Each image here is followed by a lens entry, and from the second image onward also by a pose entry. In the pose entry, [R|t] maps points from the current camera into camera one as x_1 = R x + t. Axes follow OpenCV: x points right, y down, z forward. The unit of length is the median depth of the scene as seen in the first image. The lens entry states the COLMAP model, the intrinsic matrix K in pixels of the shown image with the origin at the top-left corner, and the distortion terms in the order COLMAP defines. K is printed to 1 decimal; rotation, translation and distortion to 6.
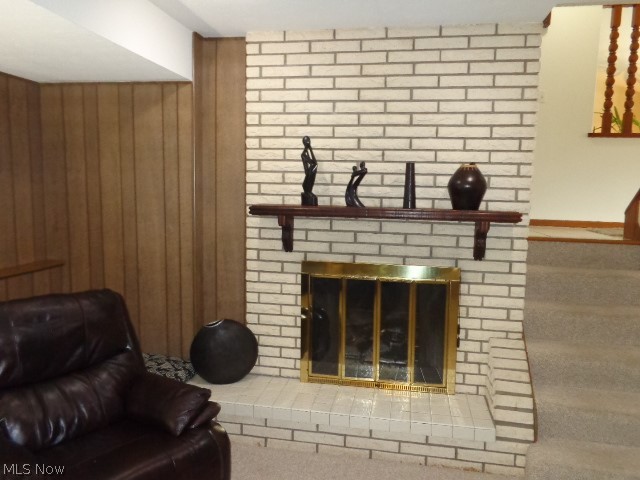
lens RADIAL K [[481.7, 0, 319.1], [0, 481.7, 237.9], [0, 0, 1]] dist [-0.000639, 0.035049]
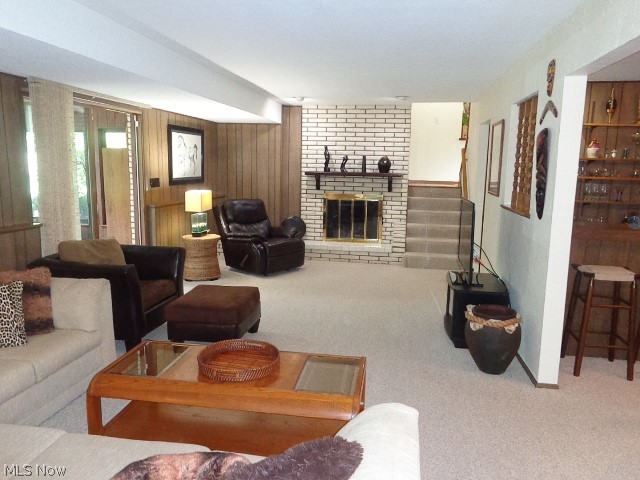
lens RADIAL K [[481.7, 0, 320.5], [0, 481.7, 242.2], [0, 0, 1]] dist [-0.000639, 0.035049]
pose [[0.999891, -0.000869, 0.014769, -0.094821], [0.000257, 0.999142, 0.041413, 0.210921], [-0.014792, -0.041405, 0.999033, -1.665343]]
